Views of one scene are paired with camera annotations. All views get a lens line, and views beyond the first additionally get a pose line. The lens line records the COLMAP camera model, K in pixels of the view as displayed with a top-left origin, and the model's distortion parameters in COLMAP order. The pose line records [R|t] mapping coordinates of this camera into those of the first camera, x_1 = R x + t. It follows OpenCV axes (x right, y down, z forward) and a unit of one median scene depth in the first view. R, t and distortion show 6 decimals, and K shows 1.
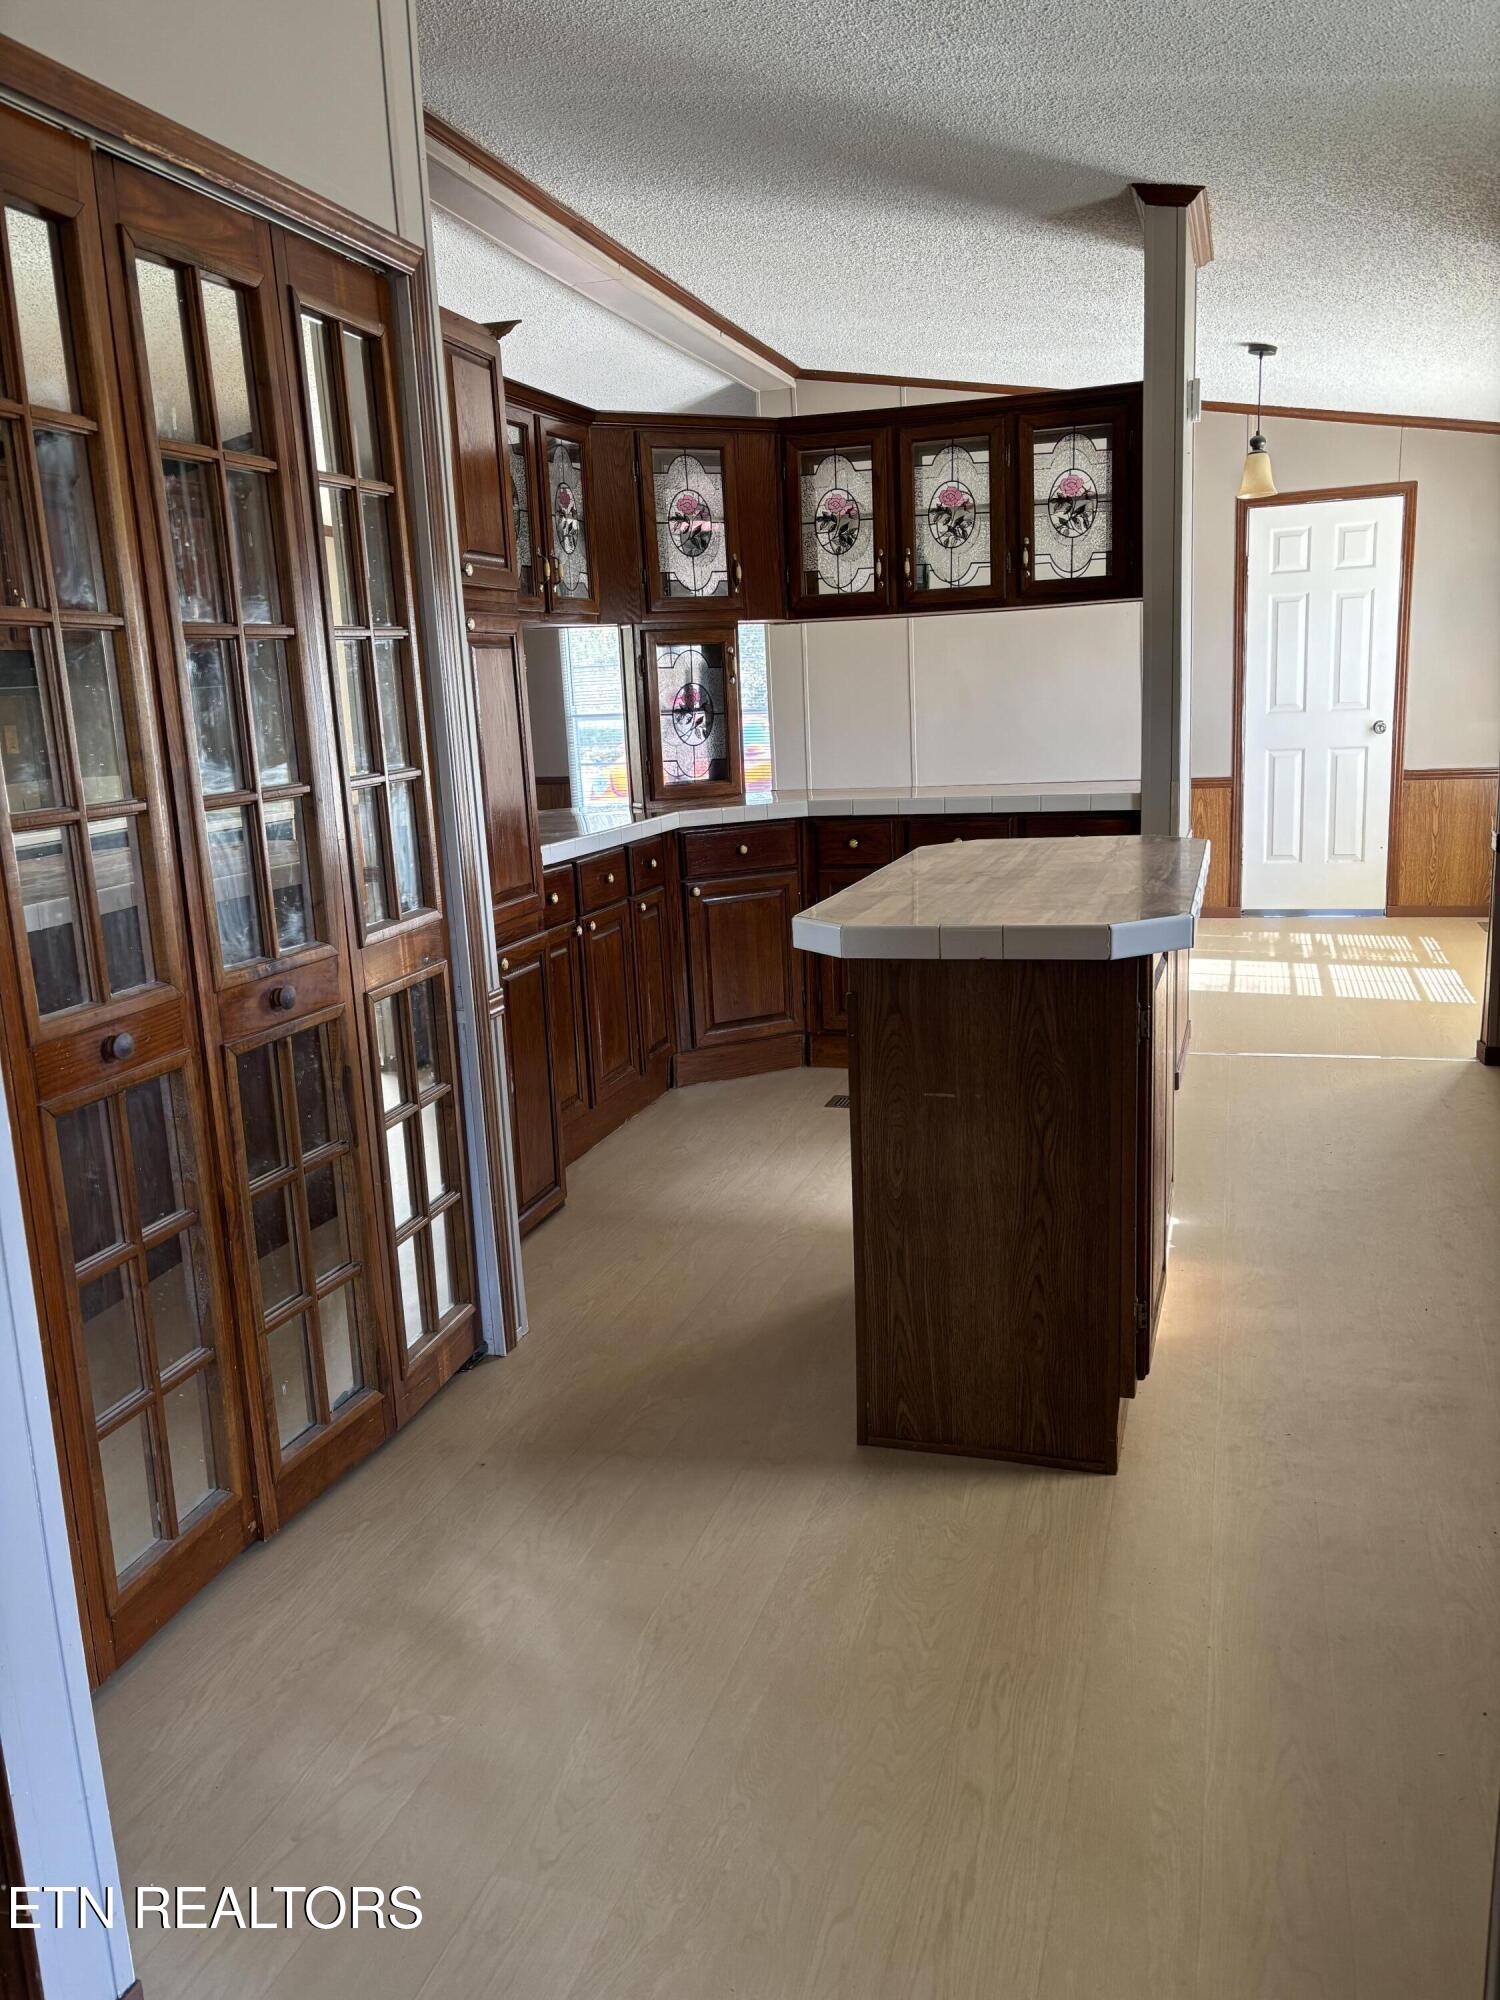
lens RADIAL K [[1499.4, 0, 729.4], [0, 1499.4, 983.4], [0, 0, 1]] dist [0.020685, -0.041779]
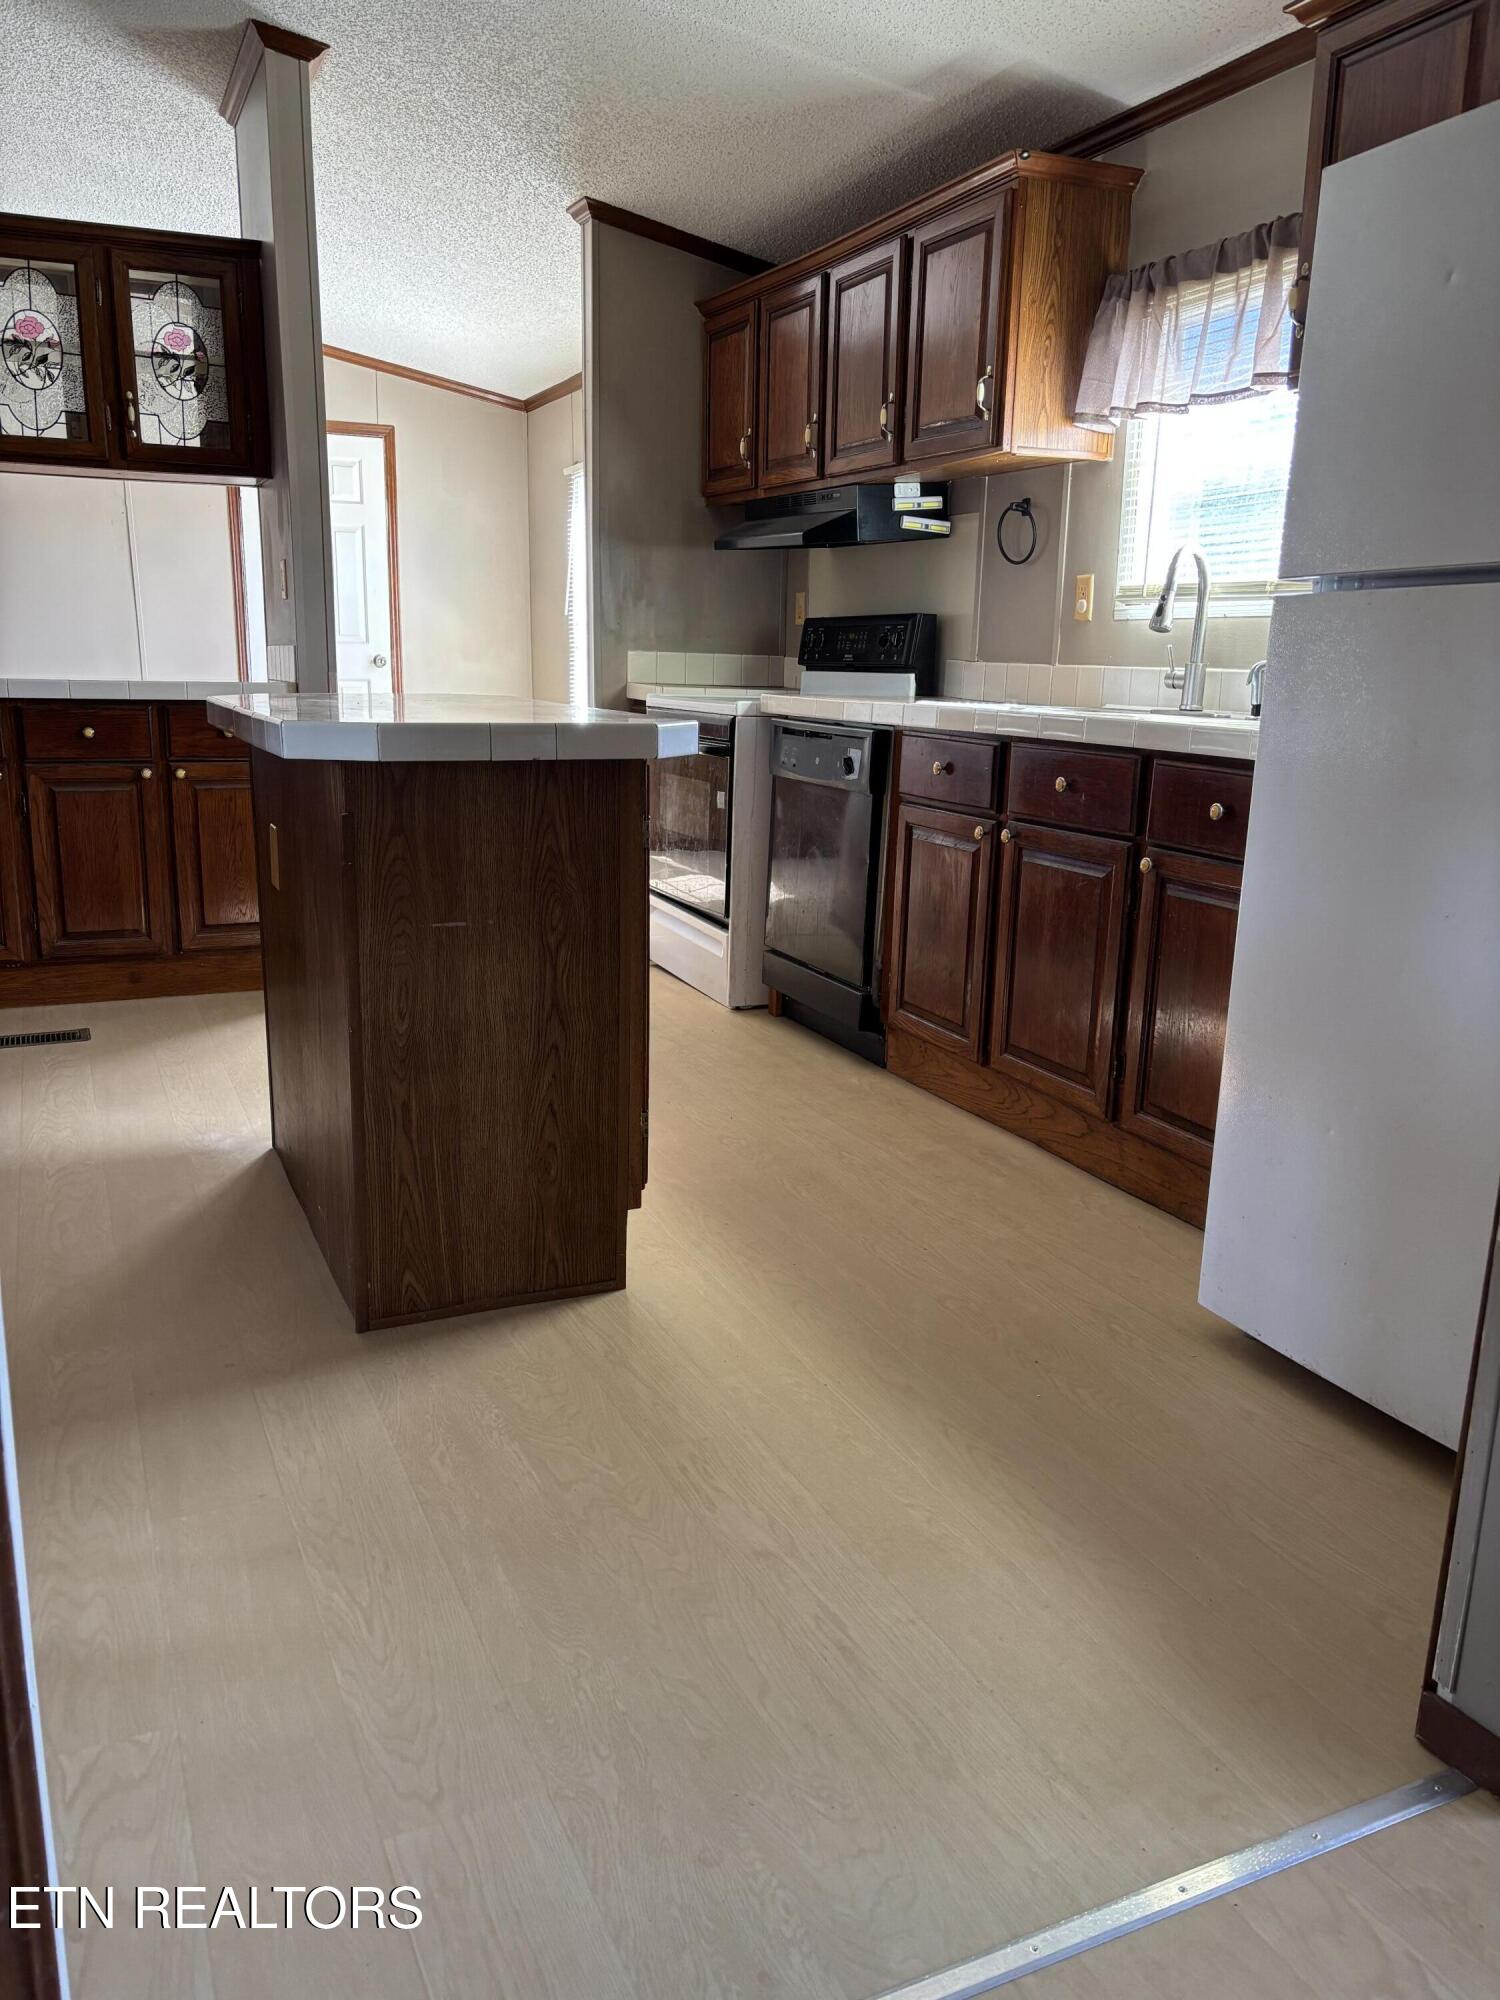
lens RADIAL K [[1499.4, 0, 755.6], [0, 1499.4, 1014.7], [0, 0, 1]] dist [0.020685, -0.041779]
pose [[0.723563, -0.099473, 0.683053, -0.346558], [0.077061, 0.995017, 0.063273, 0.082938], [-0.685943, 0.006854, 0.727623, 0.193255]]
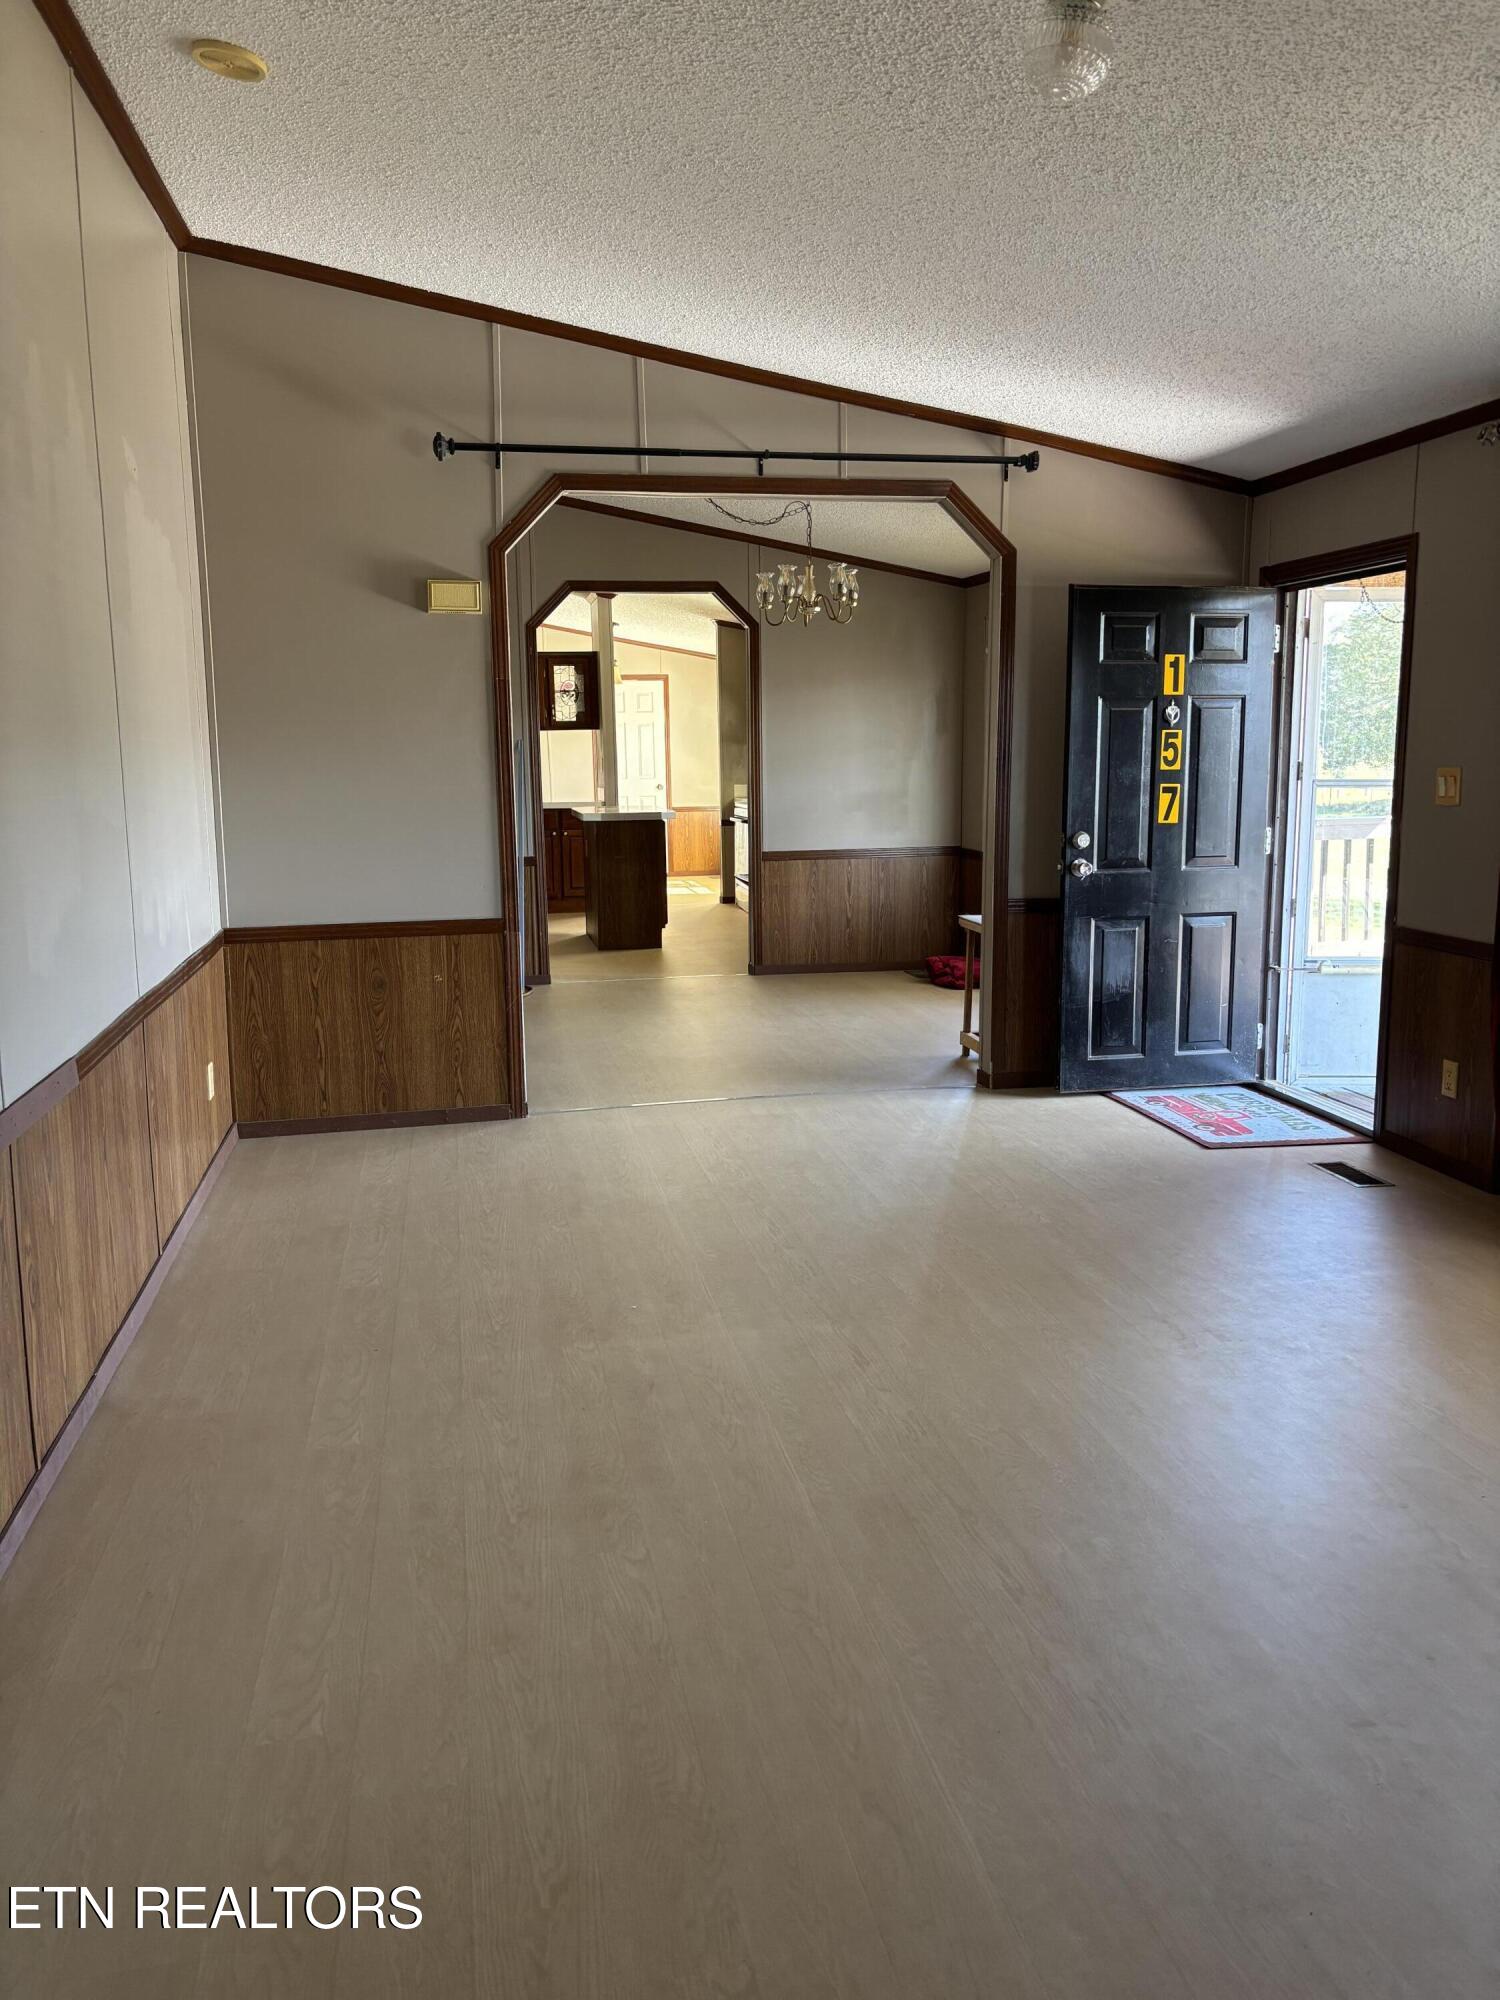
lens RADIAL K [[1499.4, 0, 745.6], [0, 1499.4, 1002.5], [0, 0, 1]] dist [0.020685, -0.041779]
pose [[0.870028, -0.049012, 0.490560, -1.567834], [0.070103, 0.997234, -0.024697, 0.588038], [-0.487993, 0.055876, 0.871057, -2.697495]]
